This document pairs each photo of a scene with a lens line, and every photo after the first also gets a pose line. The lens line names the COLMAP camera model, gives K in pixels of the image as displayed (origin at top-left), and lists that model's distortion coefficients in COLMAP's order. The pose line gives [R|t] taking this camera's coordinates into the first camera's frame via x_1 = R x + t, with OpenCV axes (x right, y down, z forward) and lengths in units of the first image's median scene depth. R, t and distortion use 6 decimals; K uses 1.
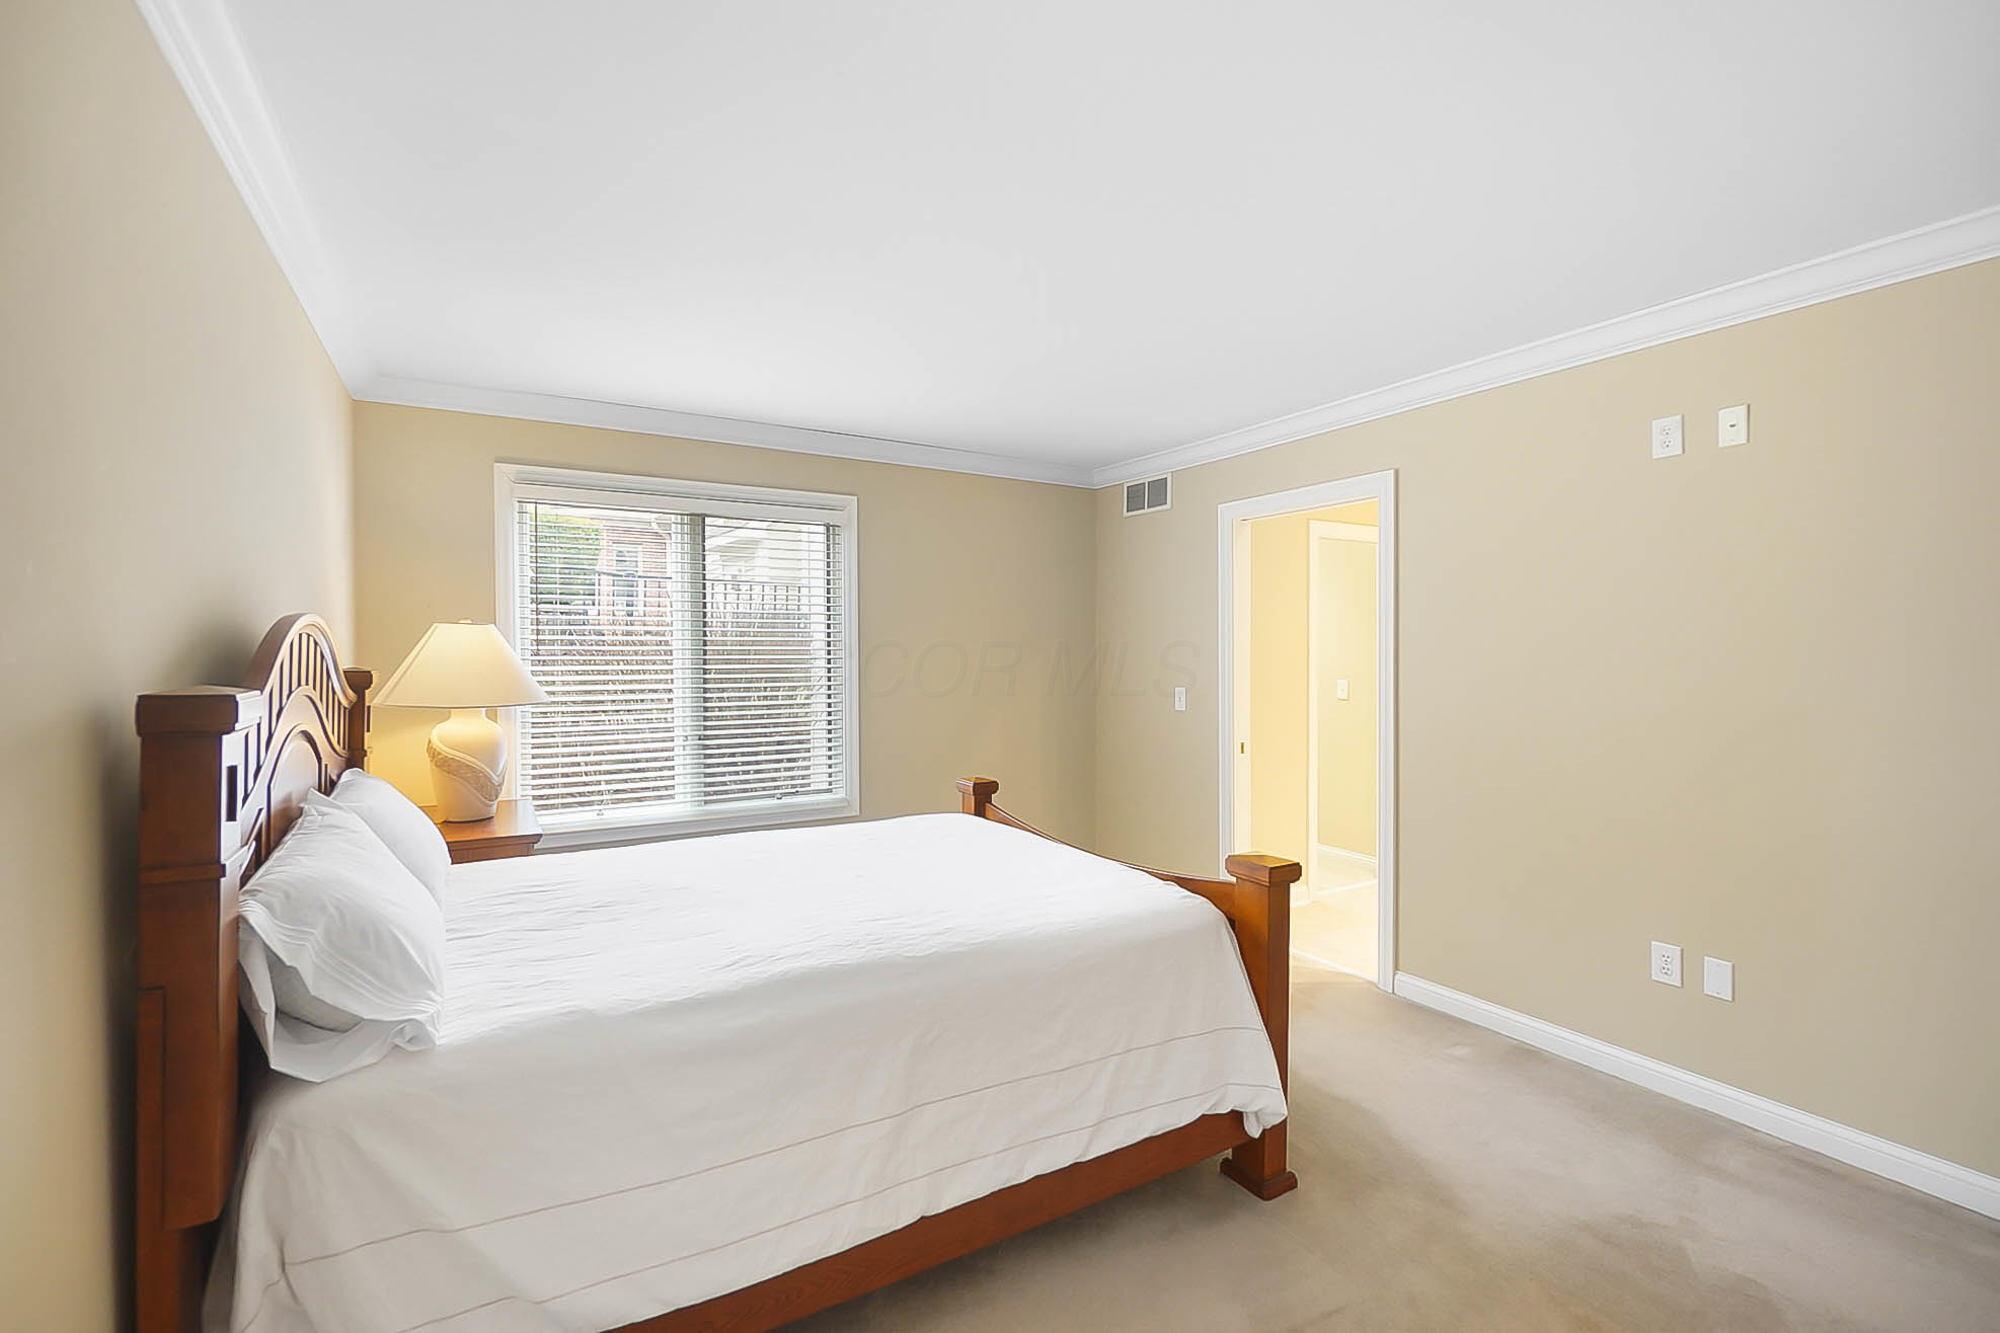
lens RADIAL K [[873.3, 0, 1007.9], [0, 873.3, 651.9], [0, 0, 1]] dist [-0.001381, -0.000213]
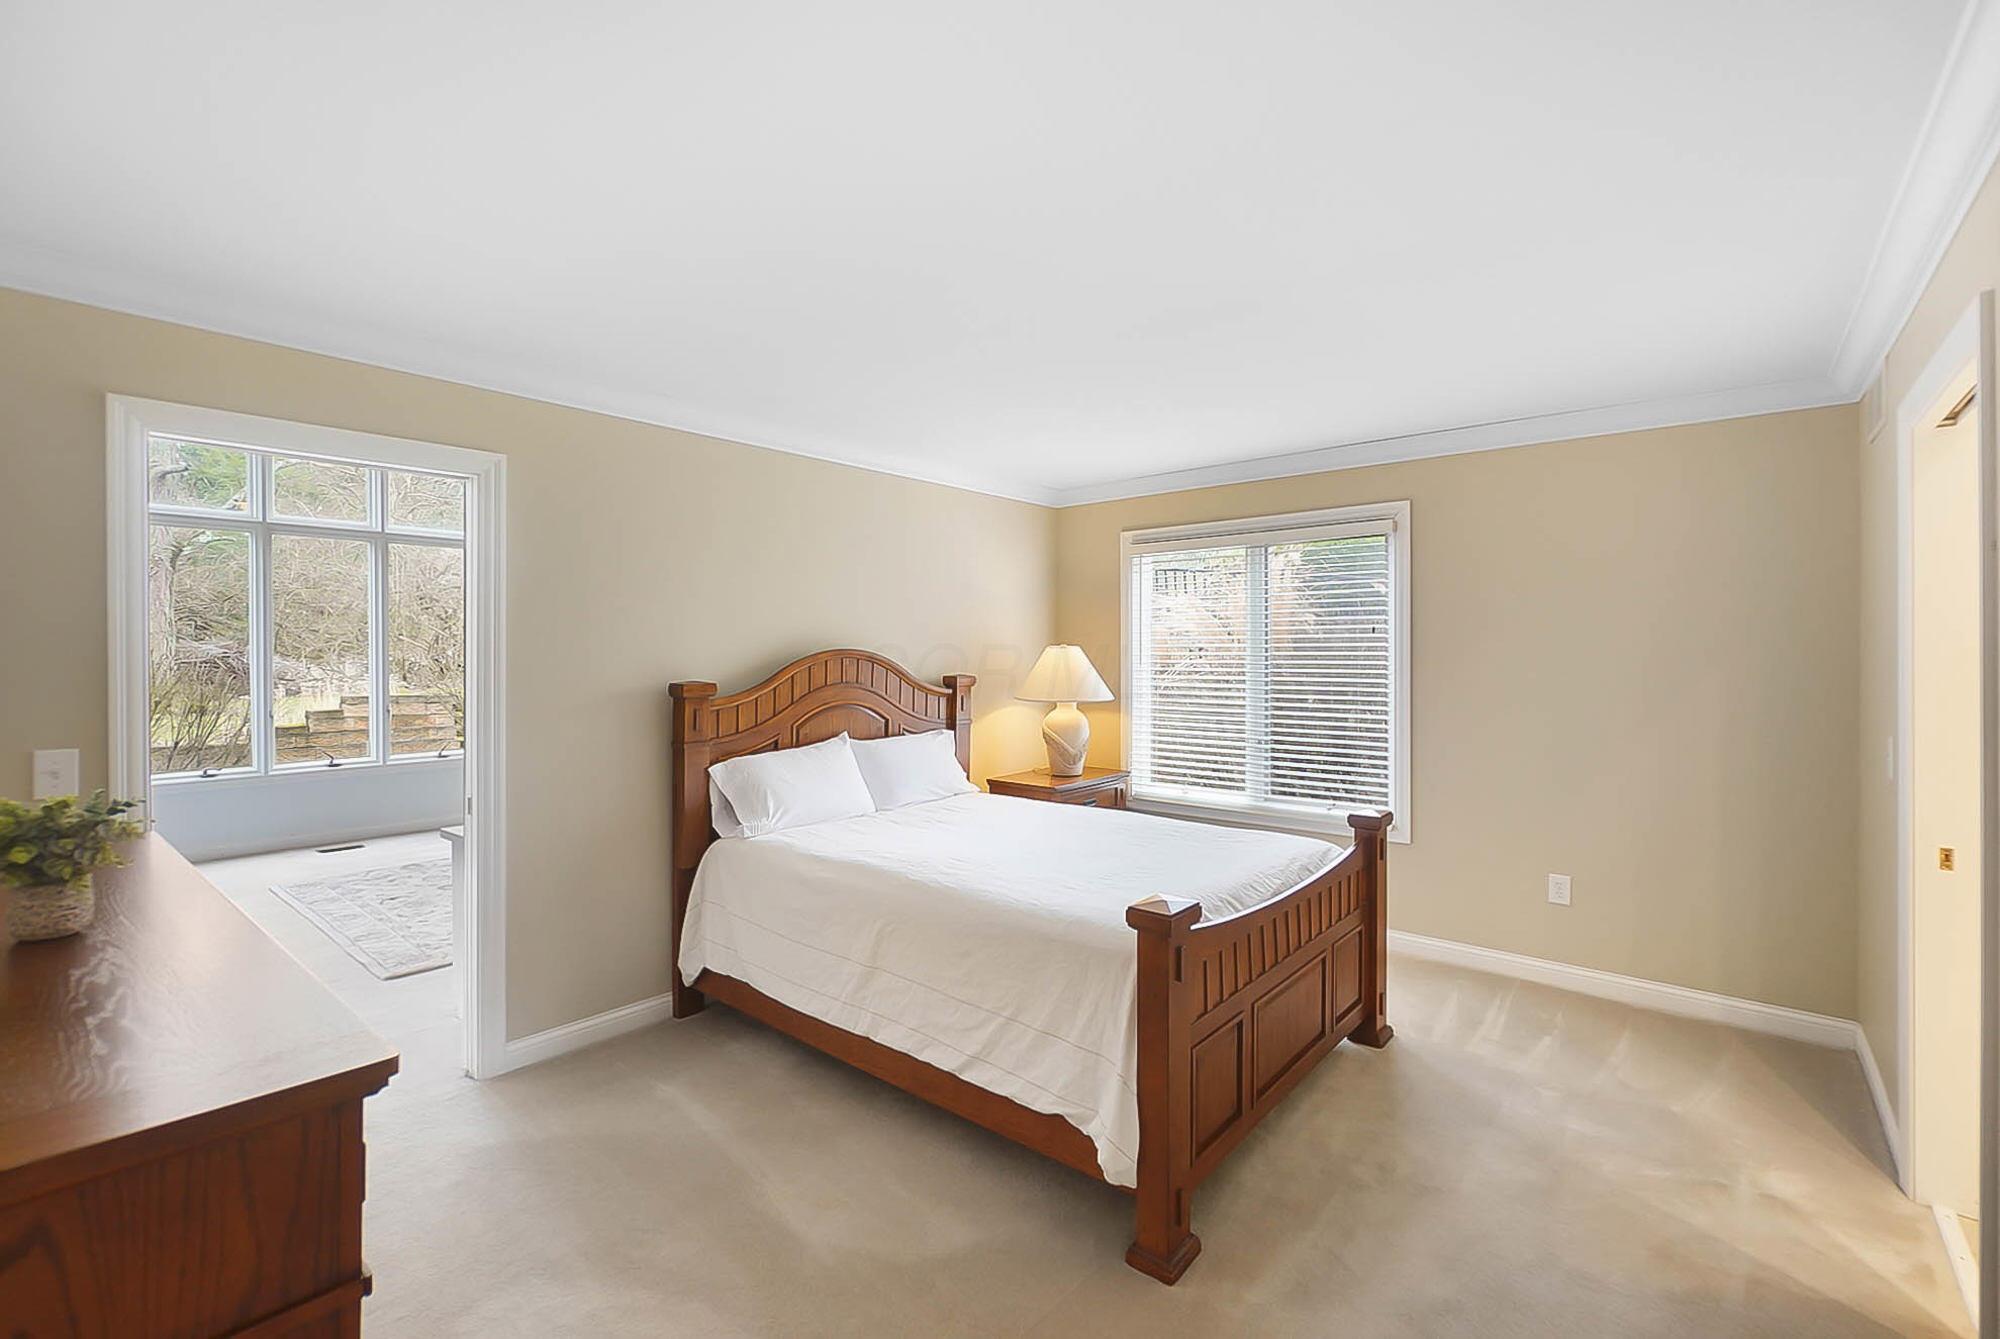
lens RADIAL K [[873.3, 0, 1007.9], [0, 873.3, 654.9], [0, 0, 1]] dist [-0.001381, -0.000213]
pose [[0.331188, -0.002689, -0.943561, 1.157941], [-0.003289, 0.999987, -0.004004, -0.015823], [0.943559, 0.004429, 0.331174, 0.582719]]
